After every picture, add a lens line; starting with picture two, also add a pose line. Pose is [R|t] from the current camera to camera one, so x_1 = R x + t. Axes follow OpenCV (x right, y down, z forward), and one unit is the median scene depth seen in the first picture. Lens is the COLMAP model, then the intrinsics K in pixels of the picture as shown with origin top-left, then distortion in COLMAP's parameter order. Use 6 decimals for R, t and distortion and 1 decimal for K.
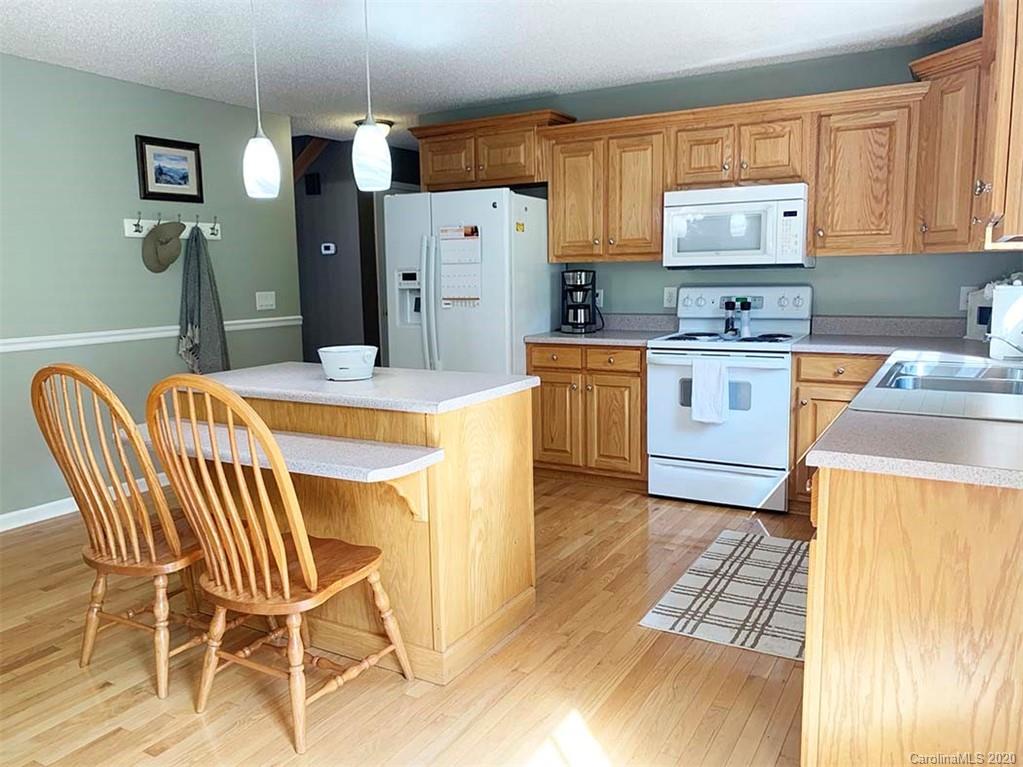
lens RADIAL K [[789.4, 0, 501.6], [0, 789.4, 383.9], [0, 0, 1]] dist [0.034108, -0.015616]
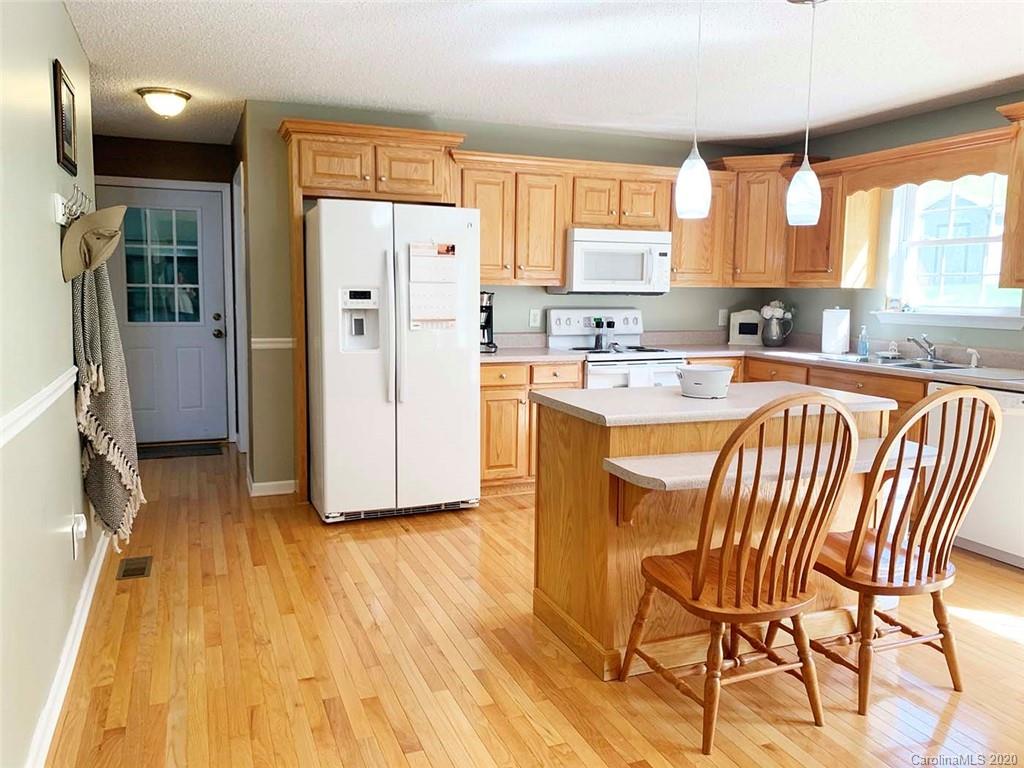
lens RADIAL K [[790.2, 0, 504.6], [0, 790.2, 381.5], [0, 0, 1]] dist [0.034108, -0.015616]
pose [[0.605532, -0.068320, 0.792883, -0.768980], [0.091532, 0.995675, 0.015891, -0.043161], [-0.790539, 0.062952, 0.609167, 0.373949]]
